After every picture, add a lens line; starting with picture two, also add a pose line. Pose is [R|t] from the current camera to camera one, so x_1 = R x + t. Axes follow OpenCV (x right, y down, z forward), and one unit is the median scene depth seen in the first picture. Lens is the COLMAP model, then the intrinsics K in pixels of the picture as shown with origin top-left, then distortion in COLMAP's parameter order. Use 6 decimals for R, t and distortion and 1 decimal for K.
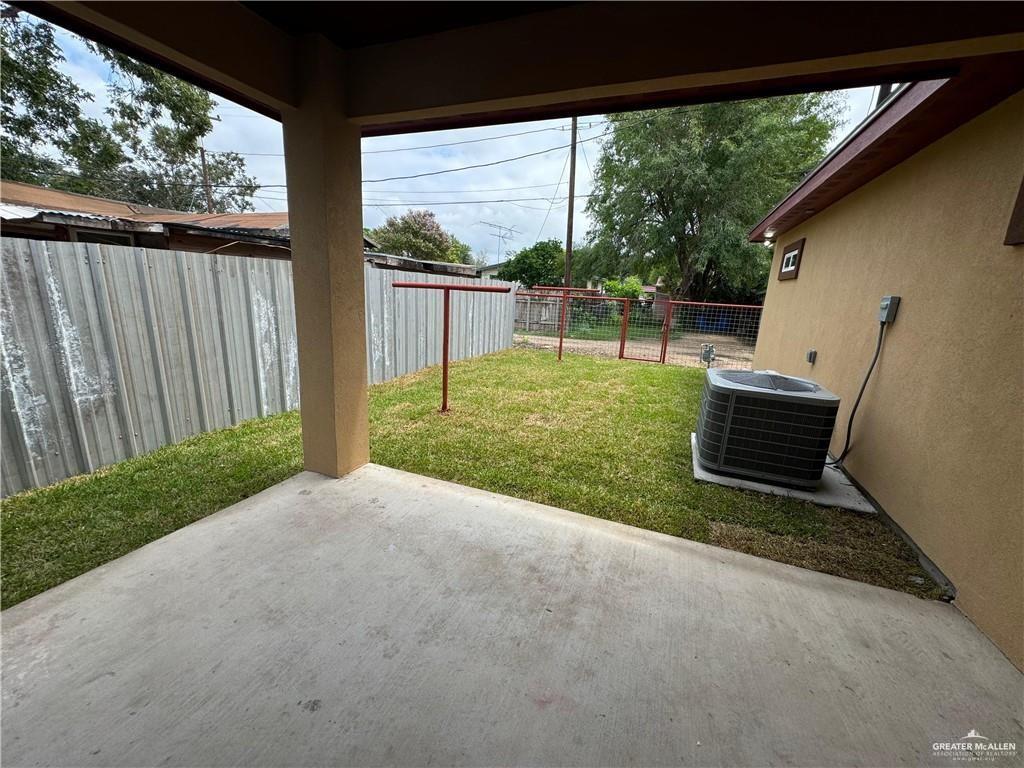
lens RADIAL K [[406.1, 0, 510.9], [0, 406.1, 385.2], [0, 0, 1]] dist [0.000482, -0.000064]
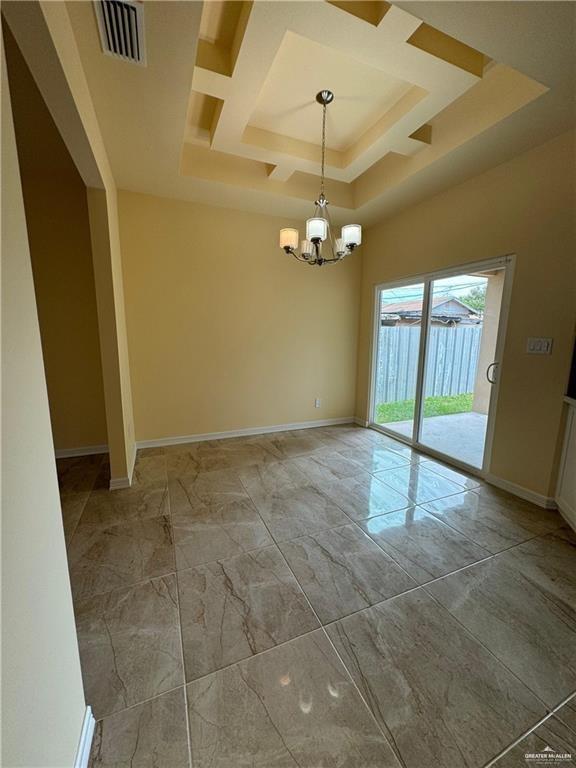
lens RADIAL K [[304.6, 0, 289.3], [0, 304.6, 382.8], [0, 0, 1]] dist [0.000482, -0.000064]
pose [[0.714700, 0.079376, -0.694913, -0.023518], [-0.143856, 0.988980, -0.034987, 0.179533], [0.684478, 0.124973, 0.718243, -0.773579]]
